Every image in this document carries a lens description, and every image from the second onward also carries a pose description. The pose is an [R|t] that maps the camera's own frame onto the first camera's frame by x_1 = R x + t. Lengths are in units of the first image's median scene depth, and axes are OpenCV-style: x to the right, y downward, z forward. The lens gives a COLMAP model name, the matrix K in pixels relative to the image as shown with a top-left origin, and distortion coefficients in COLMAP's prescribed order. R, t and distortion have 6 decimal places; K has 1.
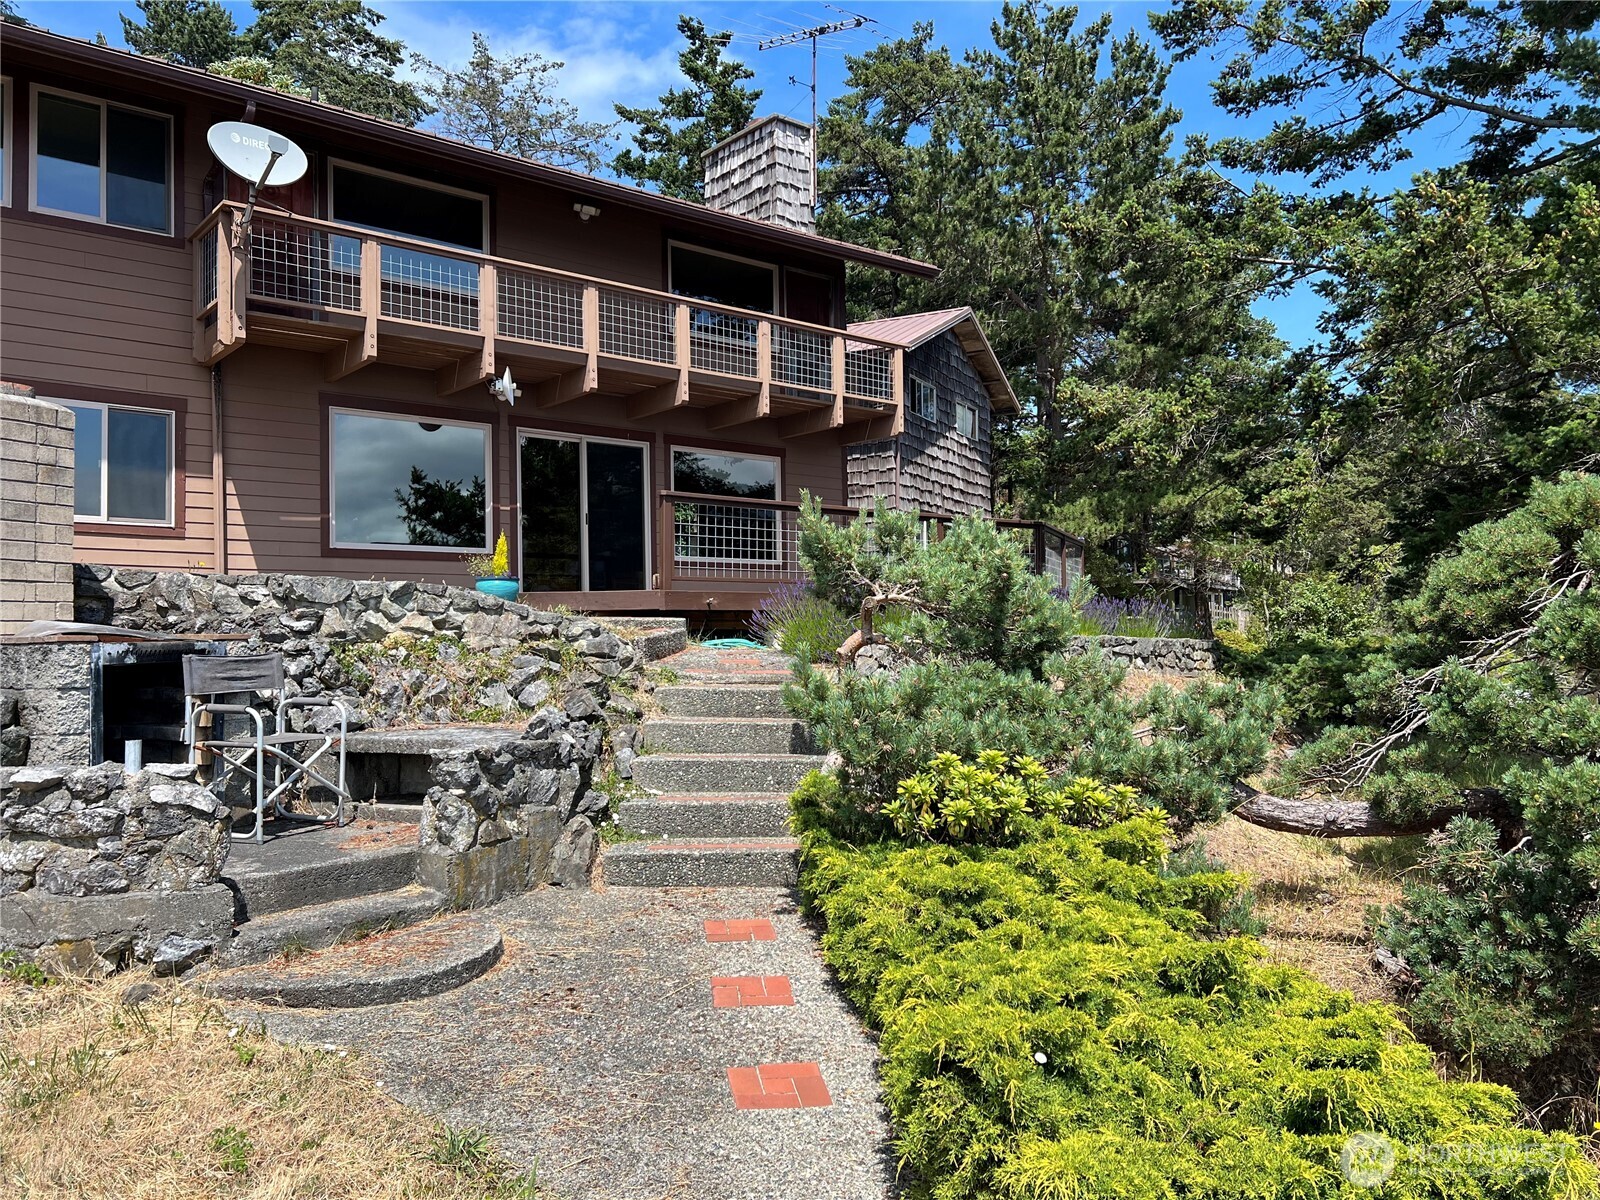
lens RADIAL K [[640.6, 0, 689.3], [0, 640.6, 616.7], [0, 0, 1]] dist [0.026990, -0.008850]
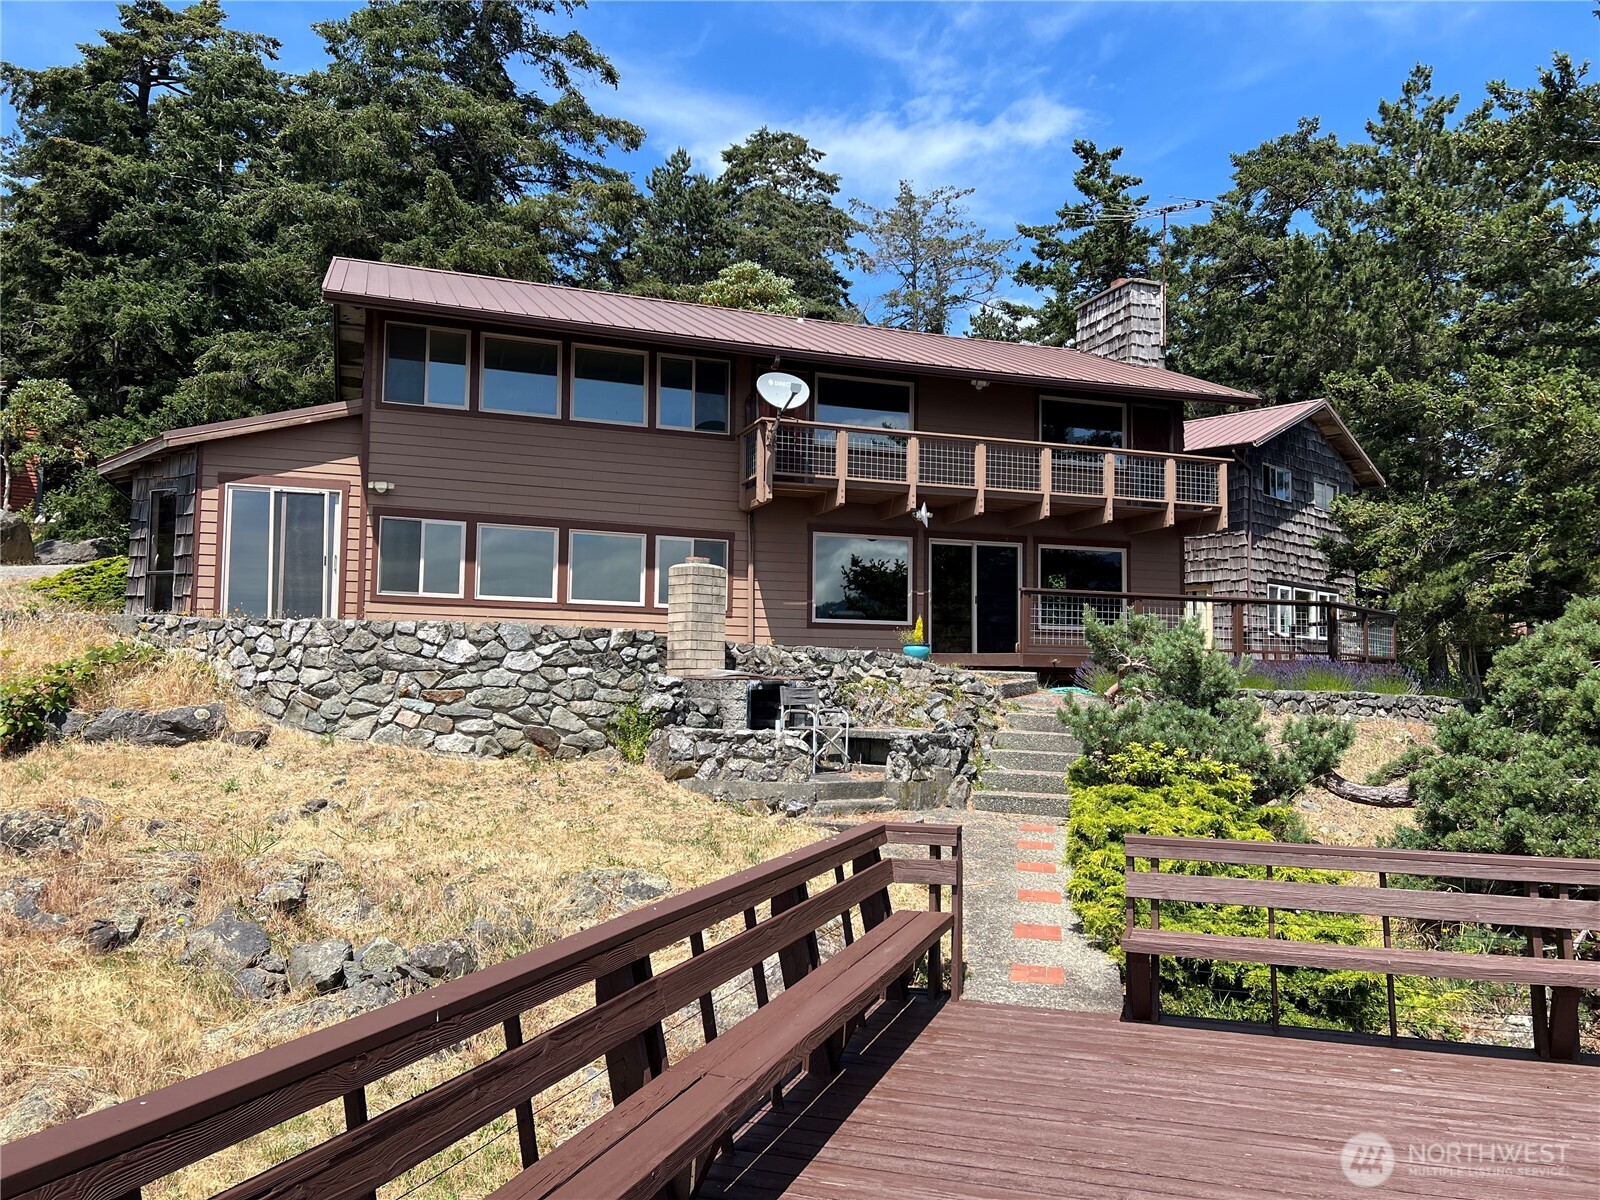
lens RADIAL K [[1229.5, 0, 799.7], [0, 1229.5, 638.2], [0, 0, 1]] dist [0.097821, -0.116694]
pose [[0.939766, 0.010861, -0.341646, 0.447087], [-0.014032, 0.999878, -0.006811, -0.048801], [0.341531, 0.011195, 0.939804, -1.866599]]
